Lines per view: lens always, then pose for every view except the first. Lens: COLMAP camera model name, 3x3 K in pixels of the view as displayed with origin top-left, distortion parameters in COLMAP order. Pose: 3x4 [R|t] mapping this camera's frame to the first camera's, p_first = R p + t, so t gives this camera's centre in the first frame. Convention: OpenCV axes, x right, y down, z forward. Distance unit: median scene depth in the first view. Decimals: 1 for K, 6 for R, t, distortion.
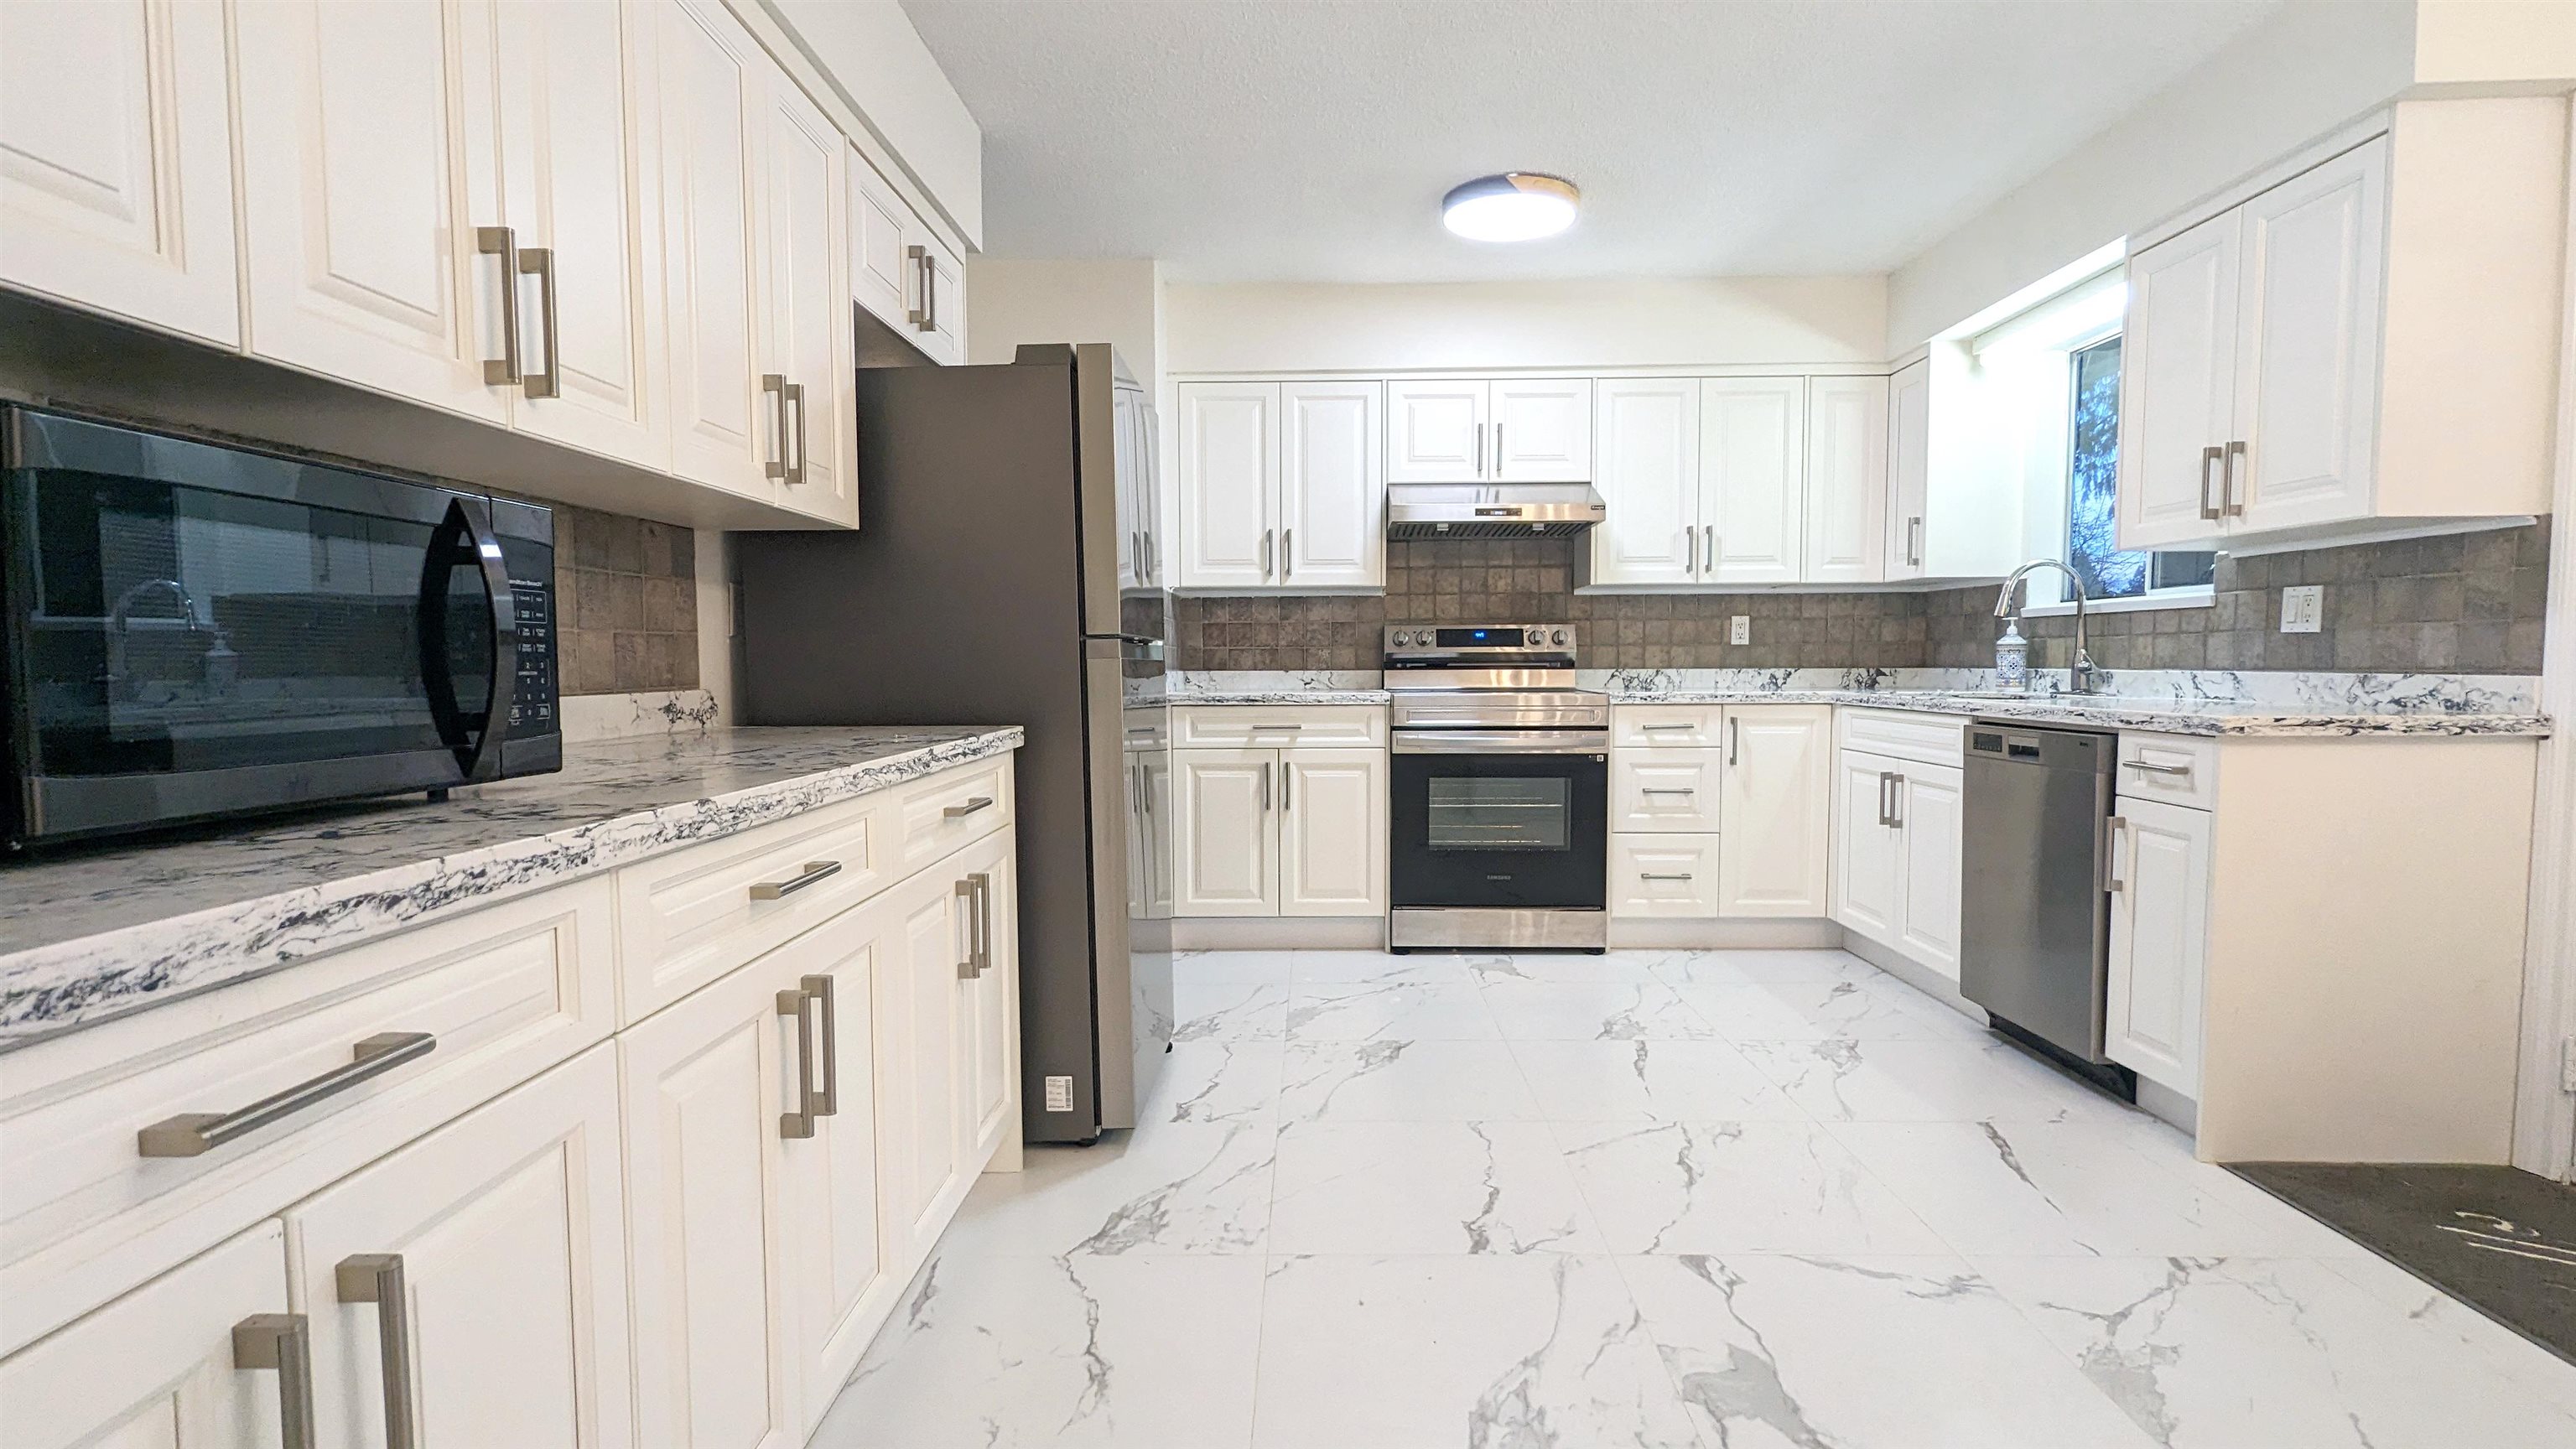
lens RADIAL K [[1212.0, 0, 1284.9], [0, 1212.0, 728.9], [0, 0, 1]] dist [0.000917, -0.000026]
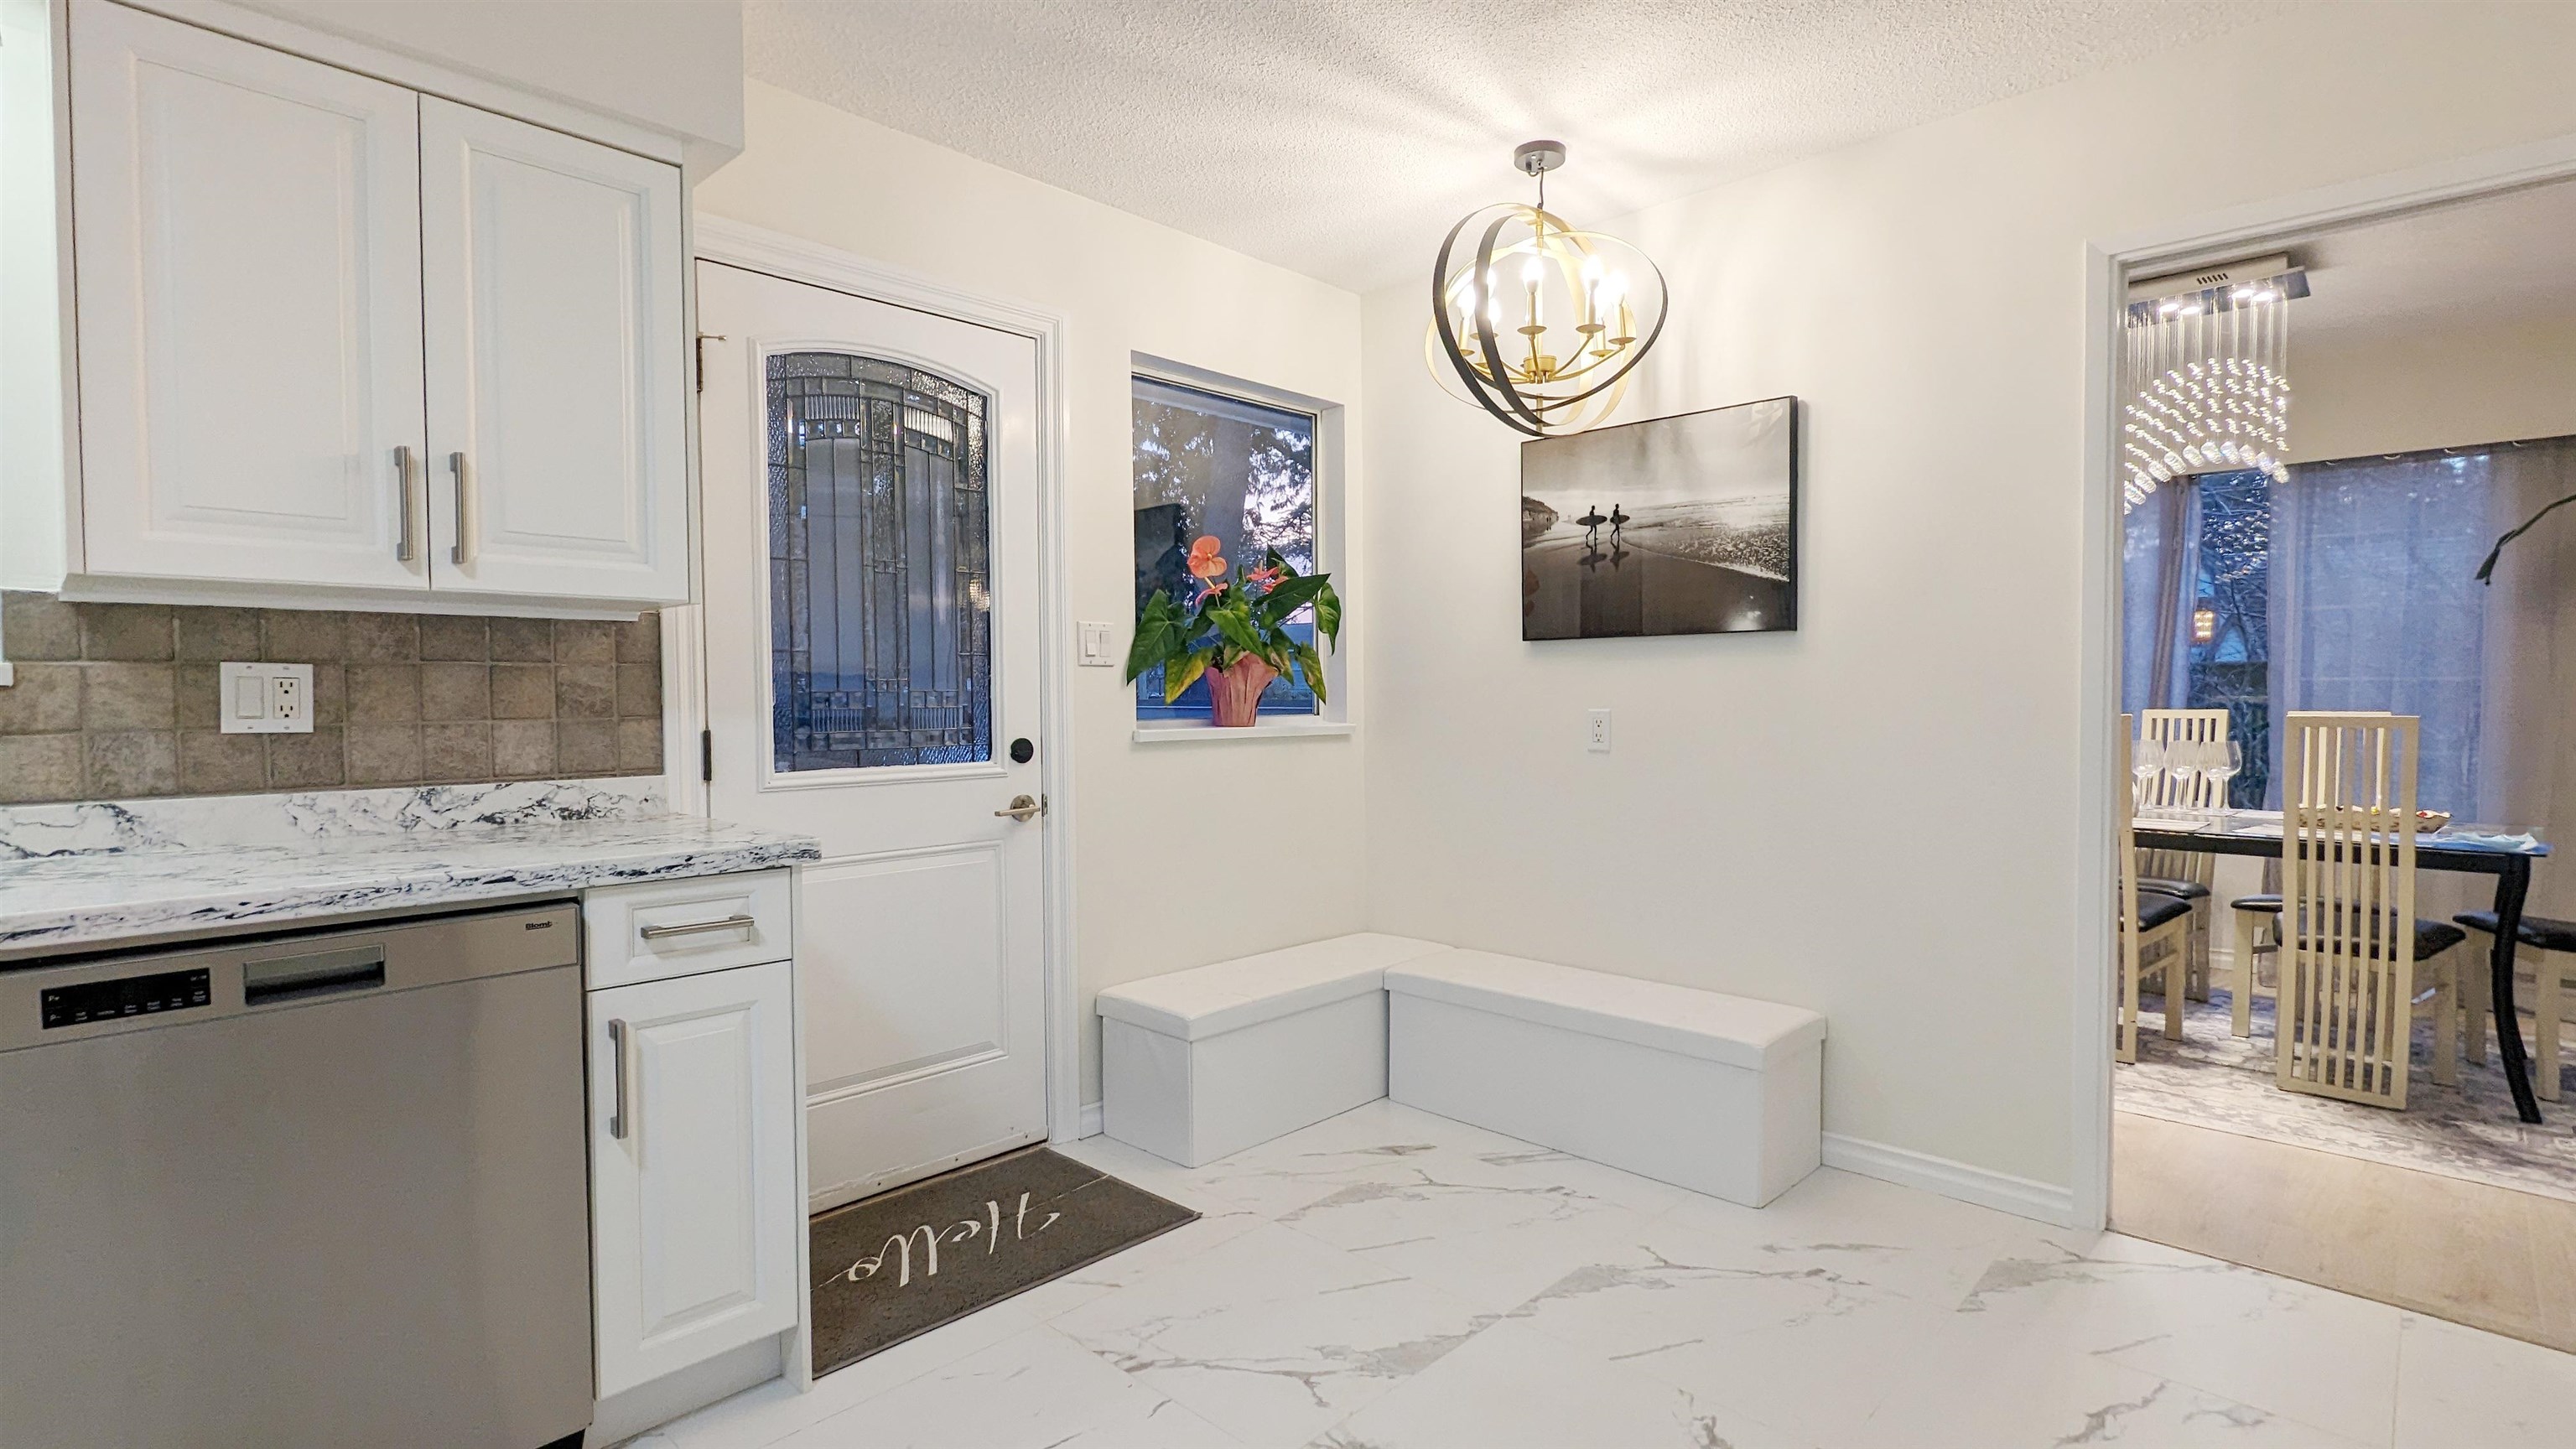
lens RADIAL K [[1212.0, 0, 1298.7], [0, 1212.0, 730.9], [0, 0, 1]] dist [0.000917, -0.000026]
pose [[-0.740060, -0.014708, 0.672380, -0.021324], [0.045486, 0.996377, 0.071859, -0.113078], [-0.671001, 0.083764, -0.736710, 1.222096]]
